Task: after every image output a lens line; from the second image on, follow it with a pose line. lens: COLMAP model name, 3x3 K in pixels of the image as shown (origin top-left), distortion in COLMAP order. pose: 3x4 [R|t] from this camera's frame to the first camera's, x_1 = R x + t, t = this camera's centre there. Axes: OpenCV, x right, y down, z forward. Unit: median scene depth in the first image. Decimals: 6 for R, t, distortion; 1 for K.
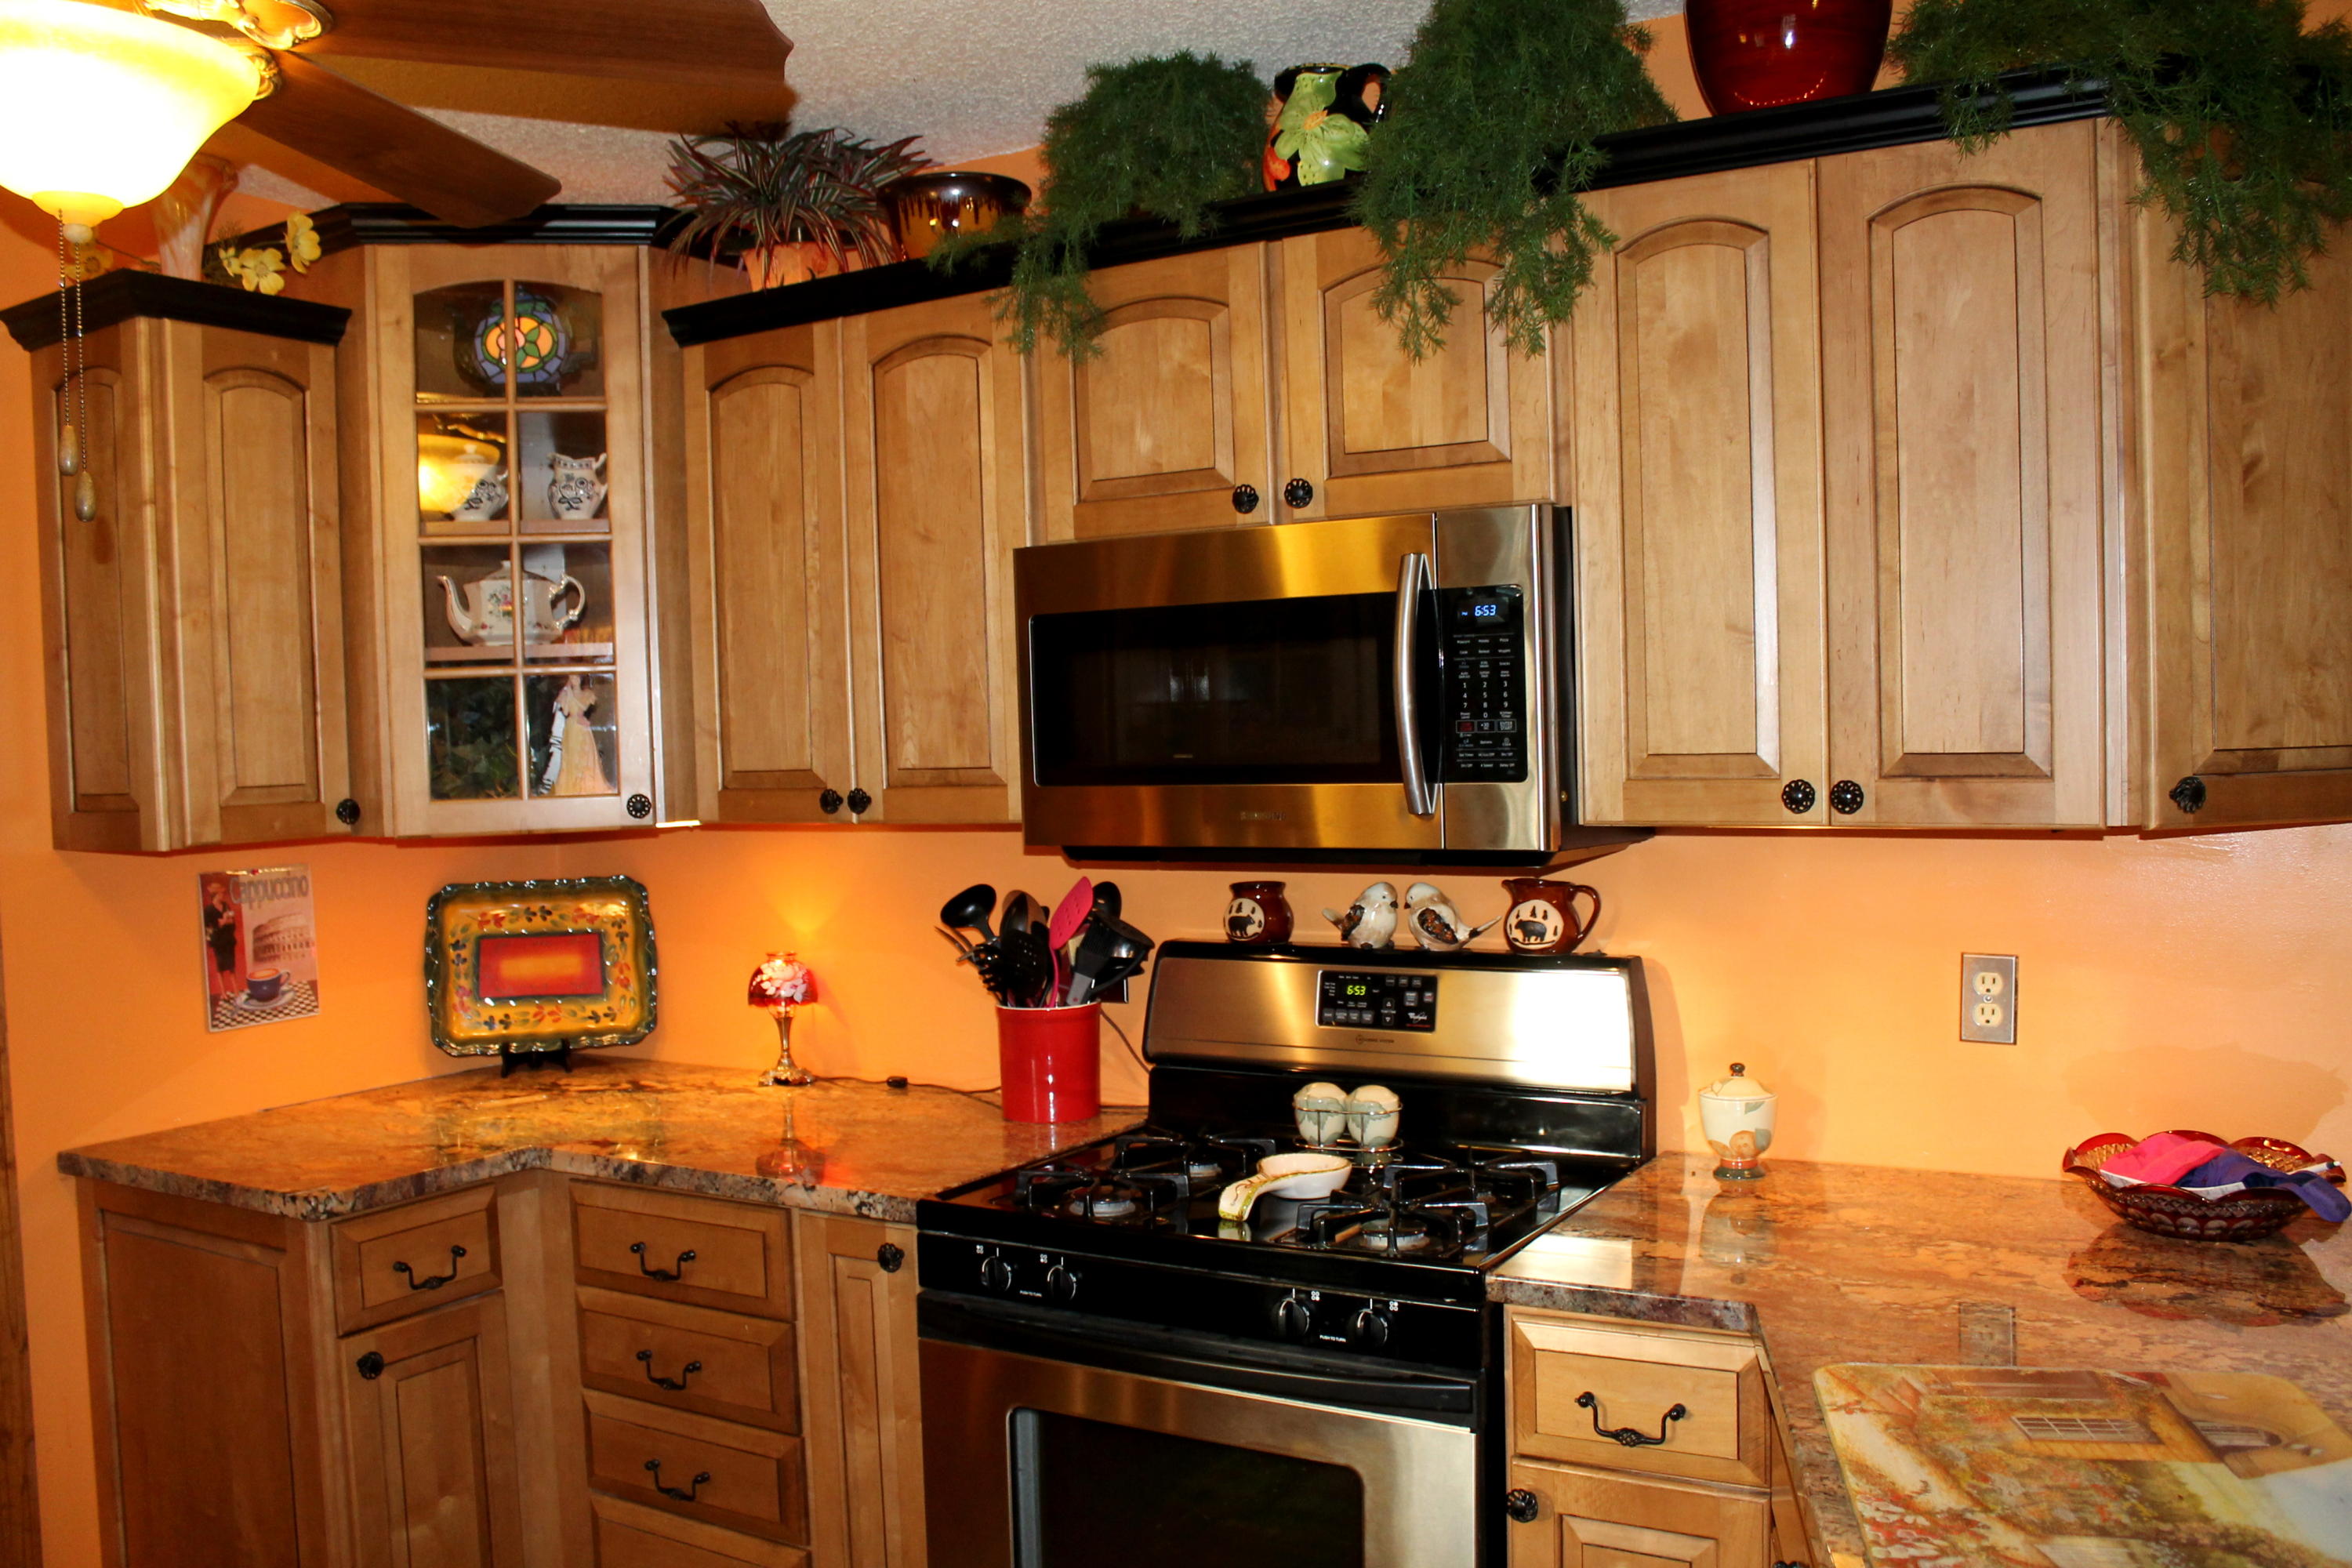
lens RADIAL K [[1990.6, 0, 1140.8], [0, 1990.6, 785.8], [0, 0, 1]] dist [-0.156049, 0.136030]
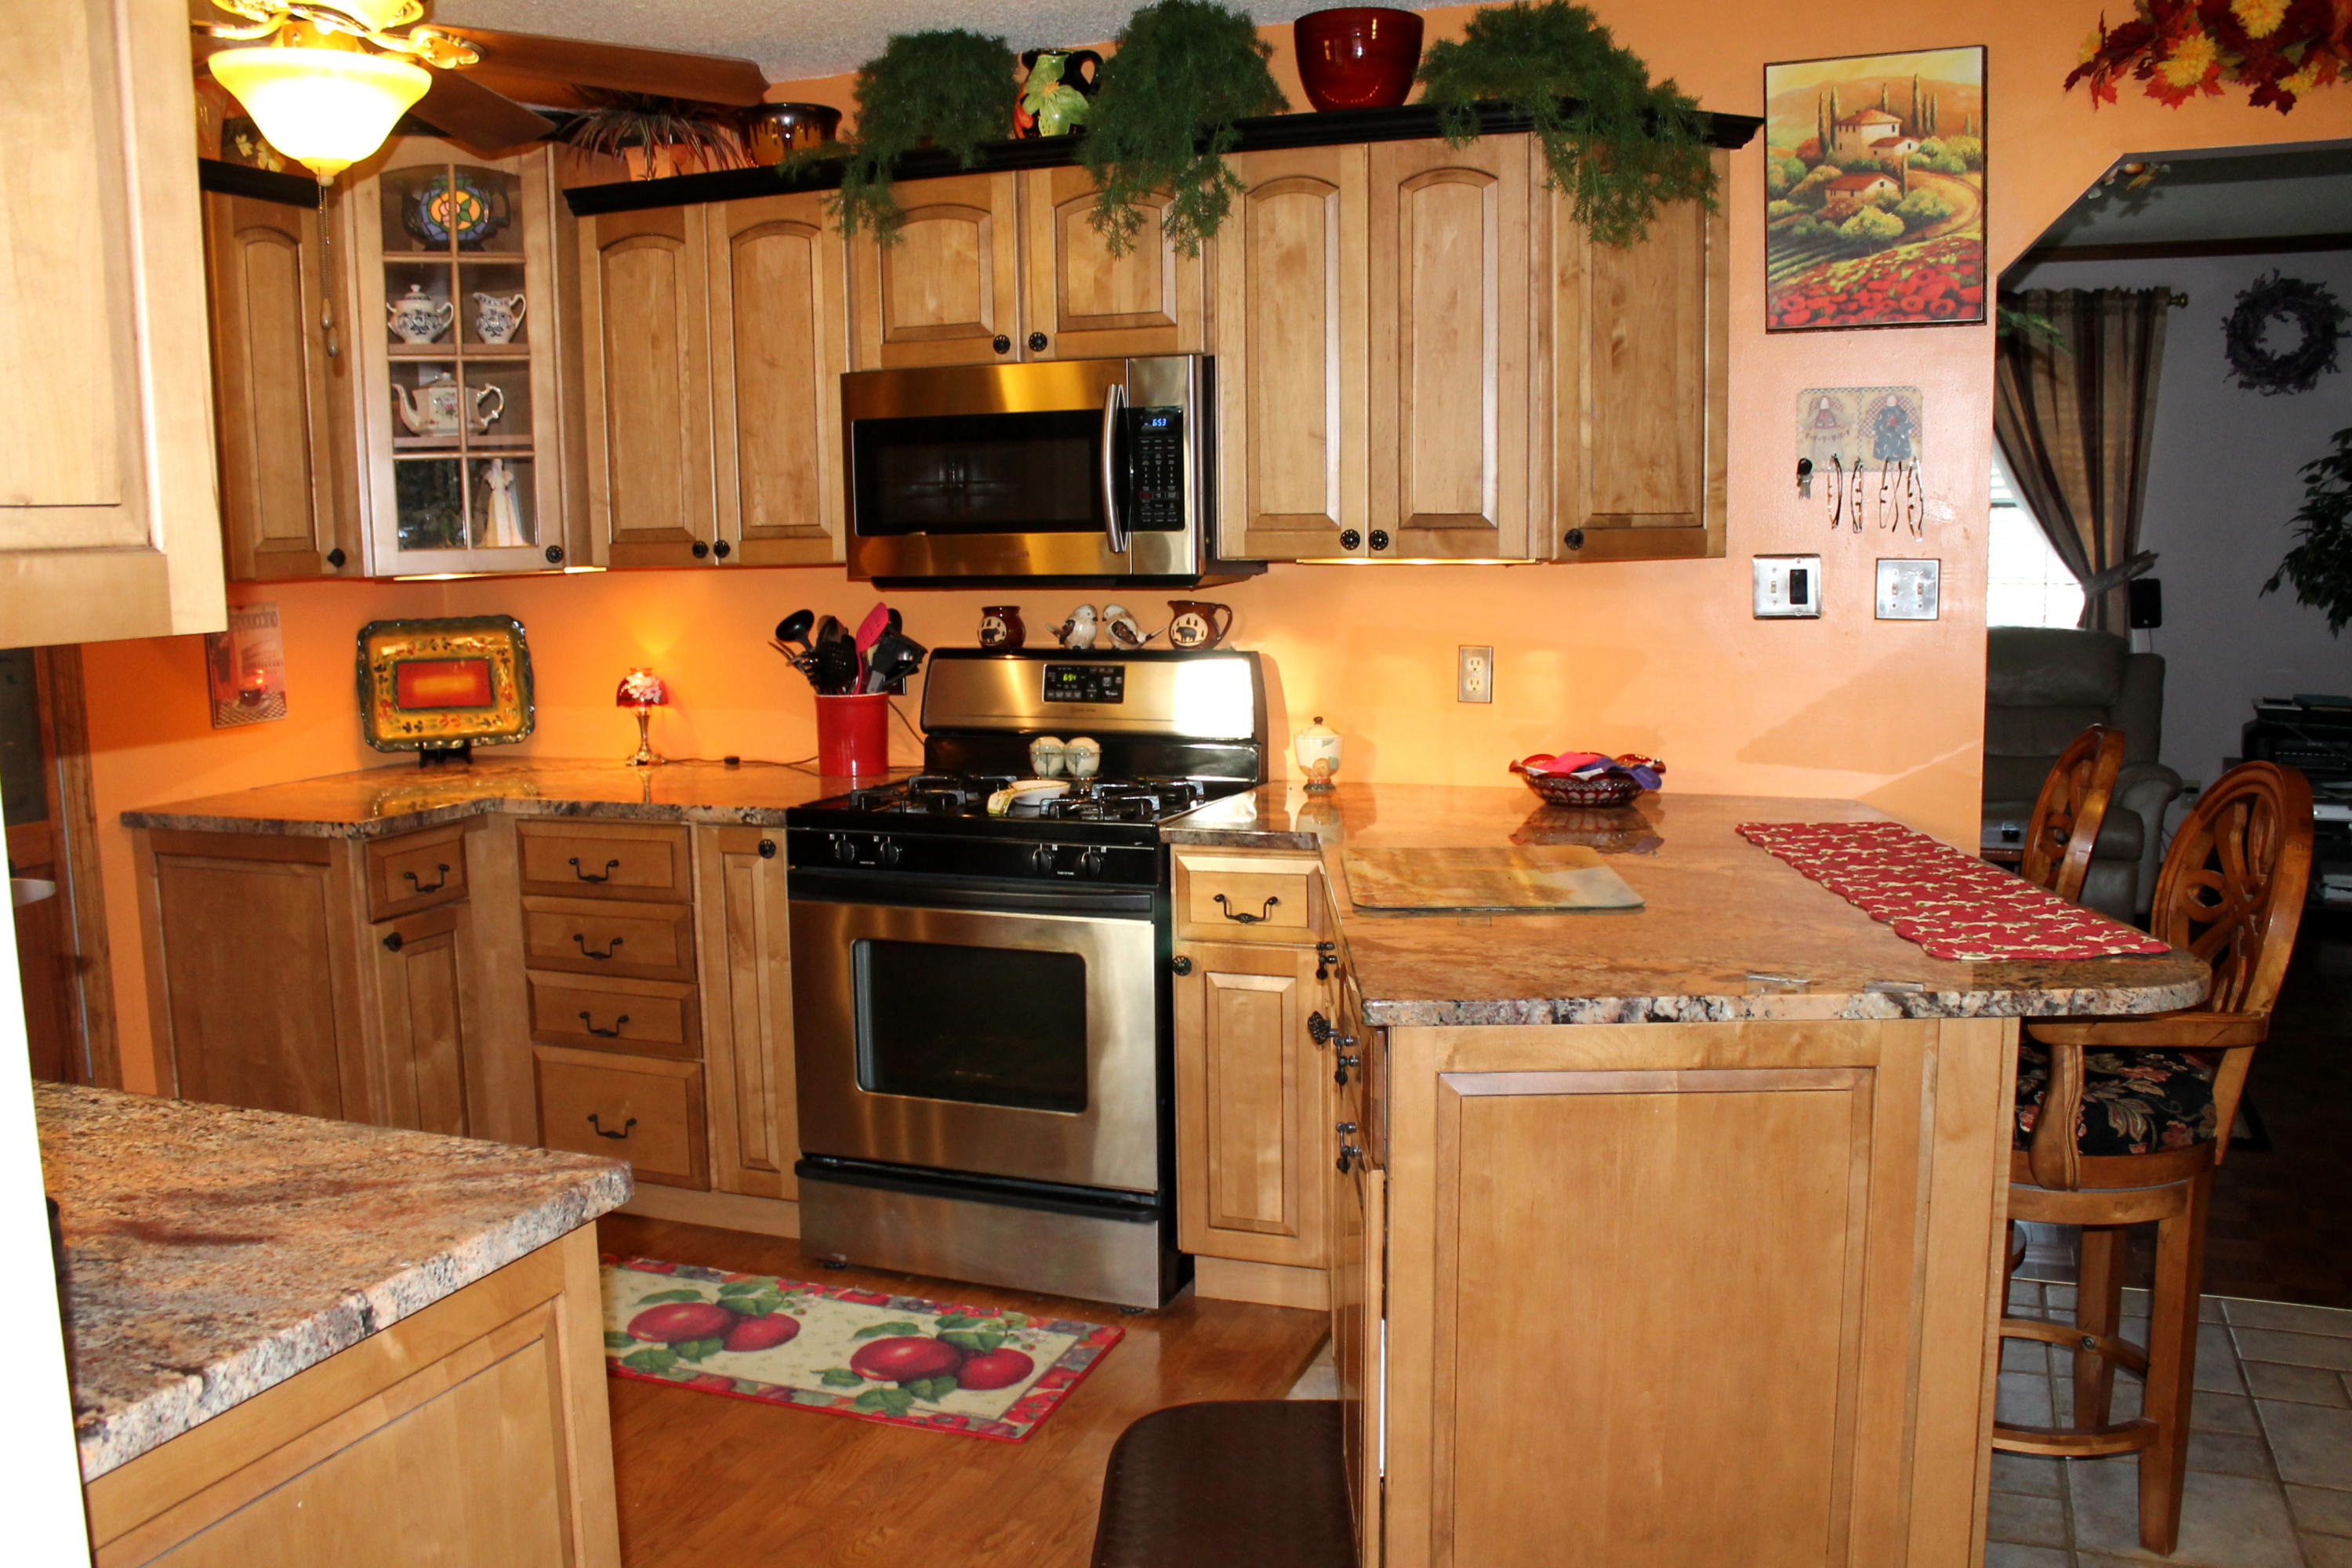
lens RADIAL K [[1990.6, 0, 1140.8], [0, 1990.6, 785.8], [0, 0, 1]] dist [-0.156049, 0.136030]
pose [[0.985415, -0.011121, 0.169804, -0.097413], [-0.005759, 0.995111, 0.098593, 0.039013], [-0.170070, -0.098133, 0.980534, -0.500193]]
